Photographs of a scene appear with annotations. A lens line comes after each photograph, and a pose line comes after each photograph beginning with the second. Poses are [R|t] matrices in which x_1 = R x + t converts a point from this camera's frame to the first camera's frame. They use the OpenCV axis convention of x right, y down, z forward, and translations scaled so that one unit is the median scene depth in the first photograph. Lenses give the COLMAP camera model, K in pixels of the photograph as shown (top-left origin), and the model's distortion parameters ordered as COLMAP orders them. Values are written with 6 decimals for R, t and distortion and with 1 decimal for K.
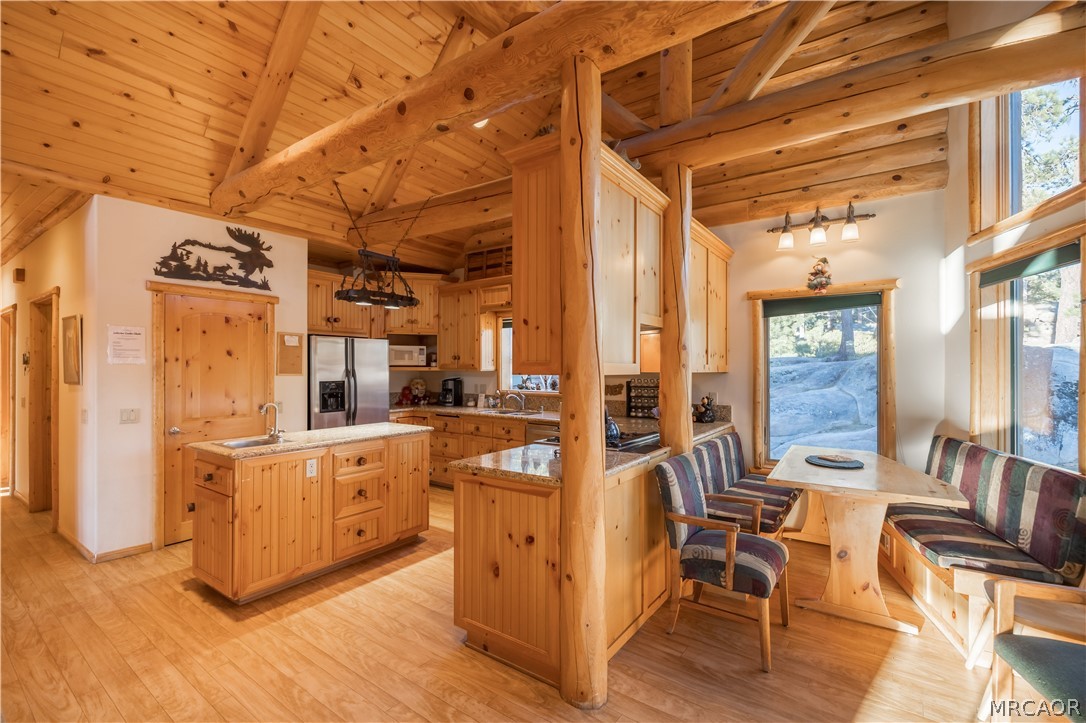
lens RADIAL K [[475.4, 0, 541.8], [0, 475.4, 360.9], [0, 0, 1]] dist [-0.002908, -0.000359]
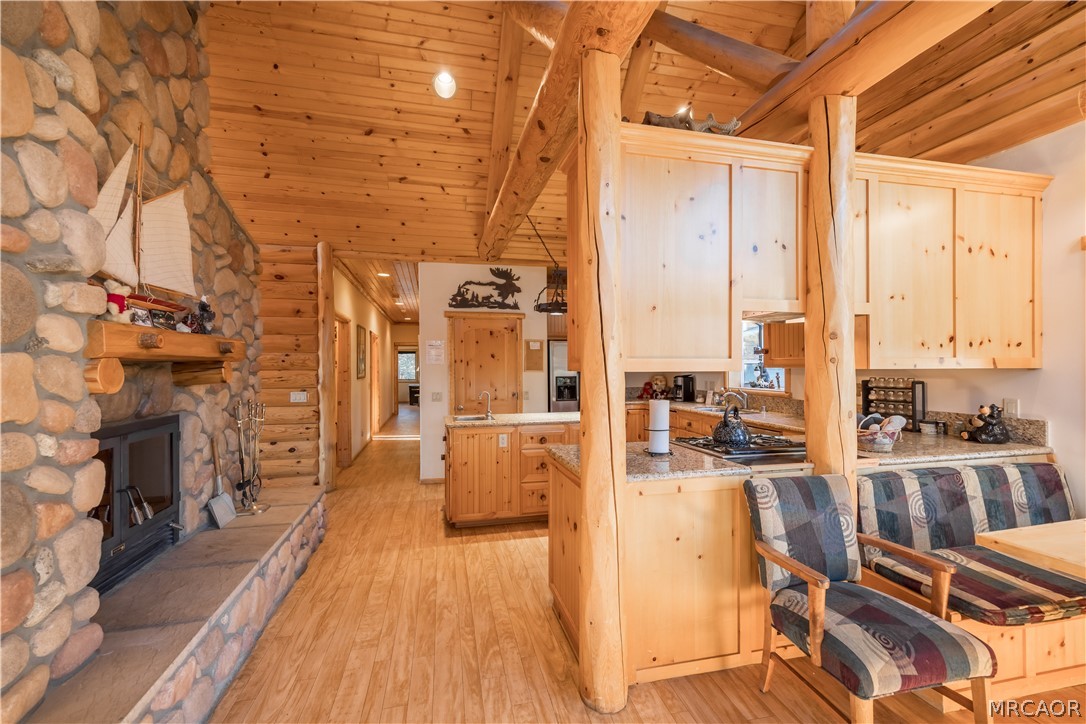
lens RADIAL K [[425.8, 0, 527.2], [0, 425.8, 360.8], [0, 0, 1]] dist [0.013321, -0.003985]
pose [[0.742098, -0.014638, -0.670132, 0.323809], [0.017109, 0.999849, -0.002894, 0.004319], [0.670073, -0.009318, 0.742237, 0.133044]]
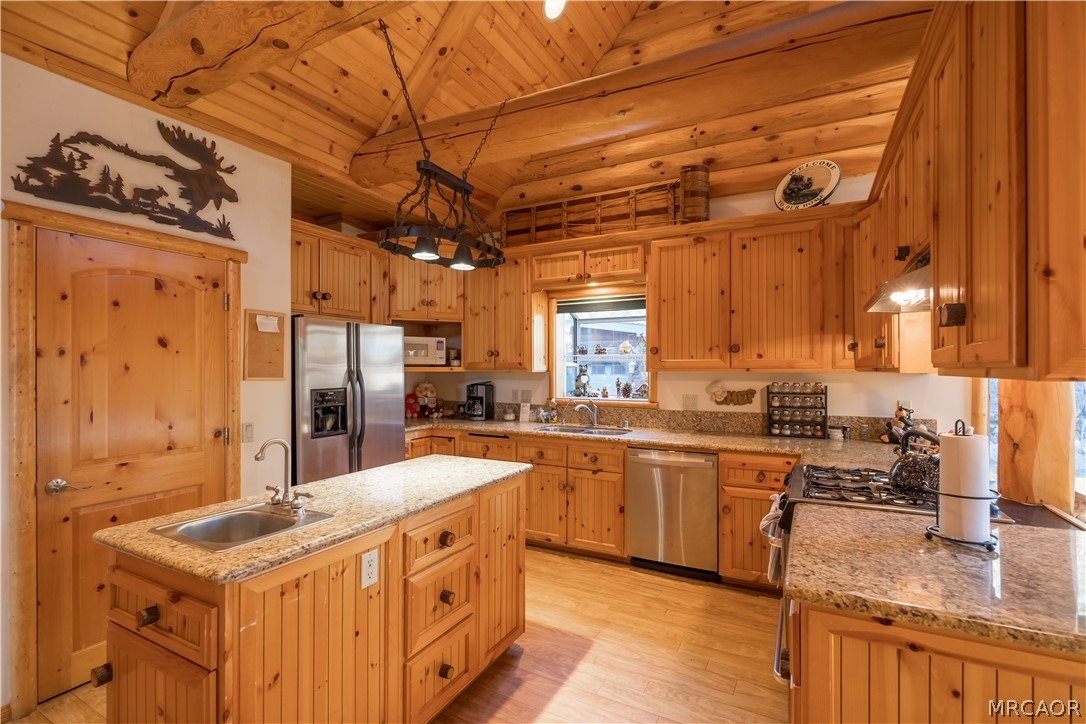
lens RADIAL K [[500.5, 0, 555.3], [0, 500.5, 362.1], [0, 0, 1]] dist [-0.002288, -0.000762]
pose [[0.991004, -0.000548, 0.133830, -0.311914], [0.000274, 0.999998, 0.002065, 0.007574], [-0.133831, -0.002010, 0.991002, 0.392020]]
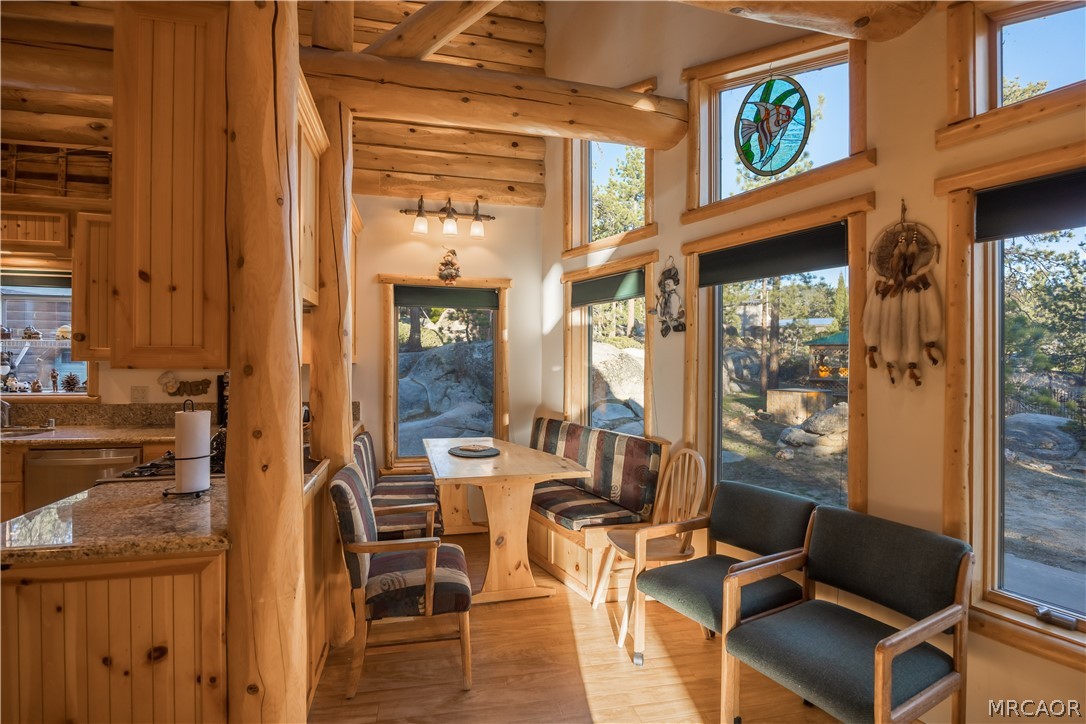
lens RADIAL K [[517.0, 0, 537.1], [0, 517.0, 355.1], [0, 0, 1]] dist [-0.015868, 0.000516]
pose [[0.661578, 0.011930, 0.749782, -0.112495], [-0.018825, 0.999823, 0.000702, 0.002320], [-0.749640, -0.014579, 0.661685, 0.147823]]
